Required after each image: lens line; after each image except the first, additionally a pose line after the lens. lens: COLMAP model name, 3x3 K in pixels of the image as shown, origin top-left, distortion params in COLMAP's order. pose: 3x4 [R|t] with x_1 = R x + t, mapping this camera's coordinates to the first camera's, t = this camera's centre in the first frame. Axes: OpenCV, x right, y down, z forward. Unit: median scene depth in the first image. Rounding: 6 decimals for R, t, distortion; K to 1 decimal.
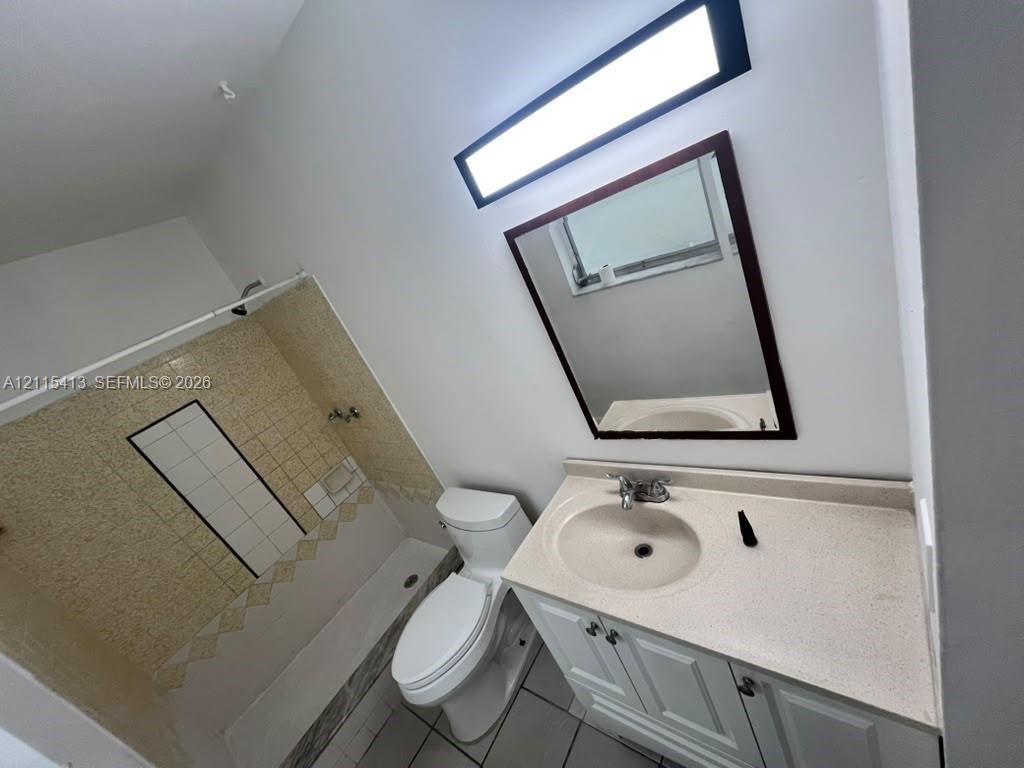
lens RADIAL K [[412.9, 0, 508.6], [0, 412.9, 384.6], [0, 0, 1]] dist [-0.003163, -0.000545]
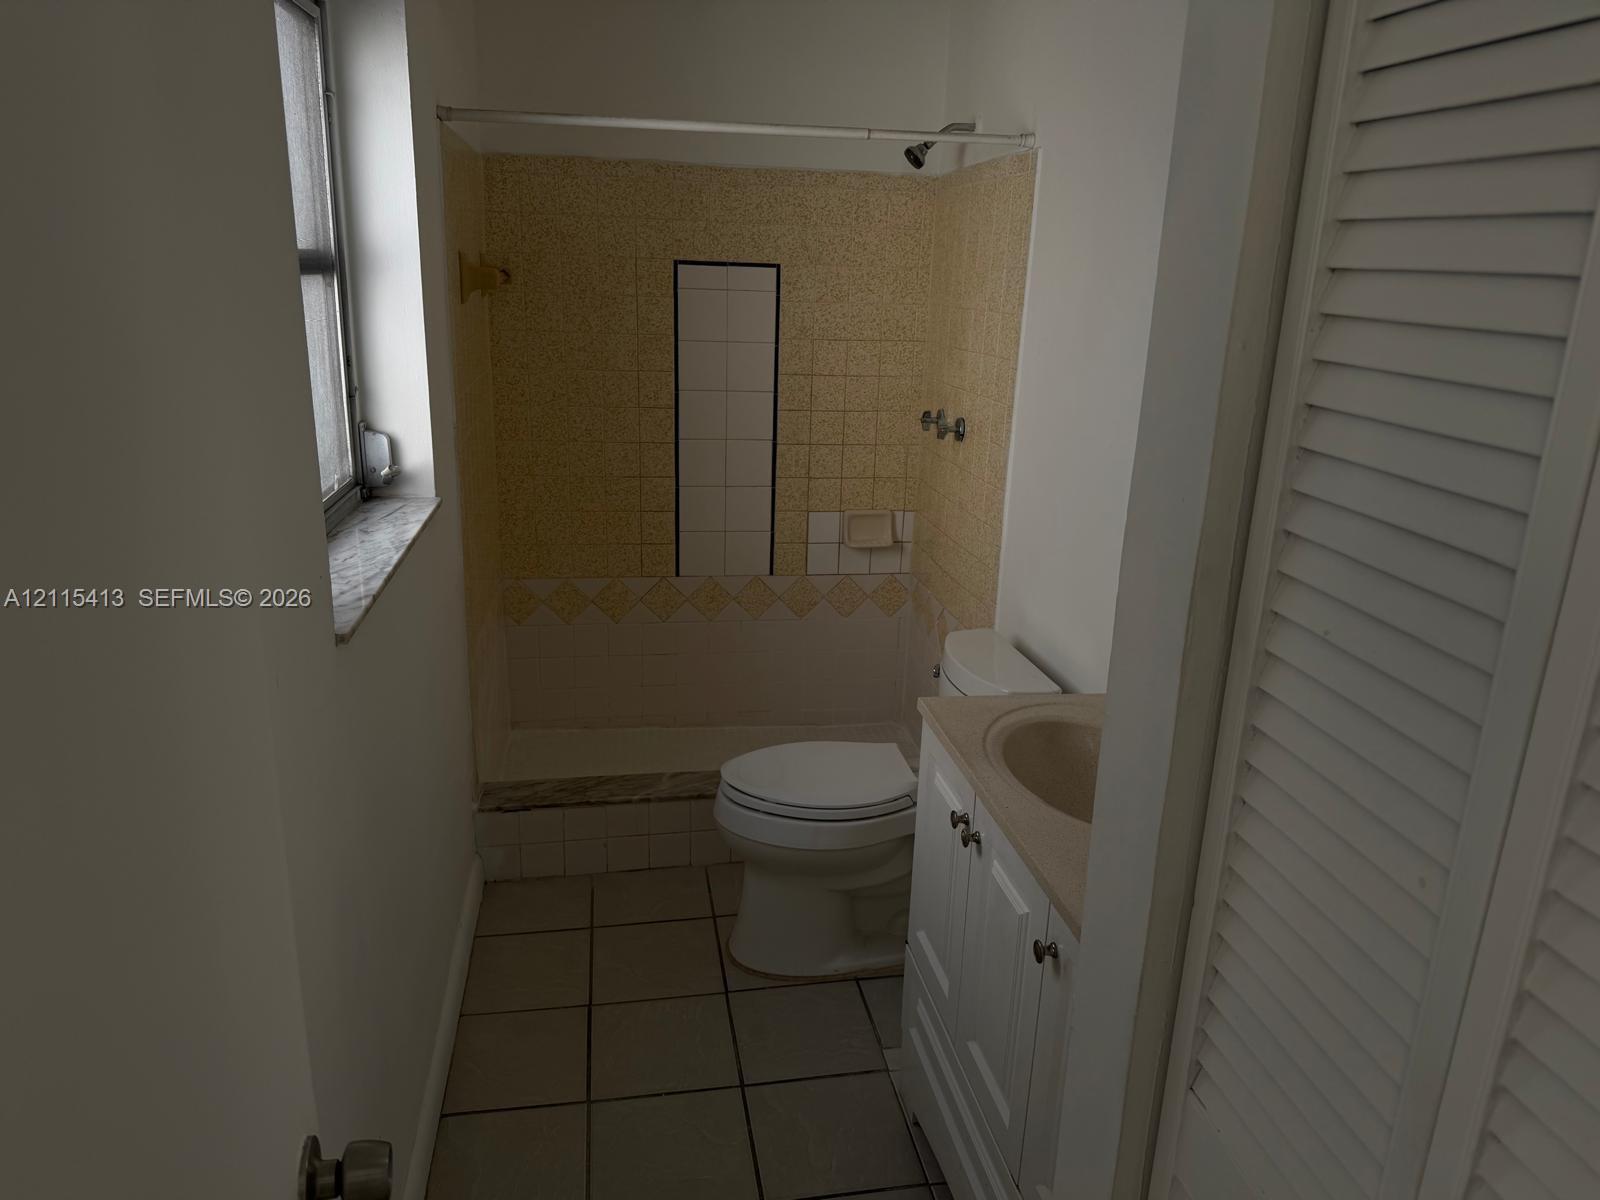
lens RADIAL K [[1106.0, 0, 800.0], [0, 1106.0, 600.0], [0, 0, 1]] dist [0.118695, -0.001705]
pose [[0.643627, 0.595342, -0.480950, 0.313215], [-0.569863, 0.792270, 0.218095, 0.049616], [0.510883, 0.133704, 0.849189, -0.278355]]
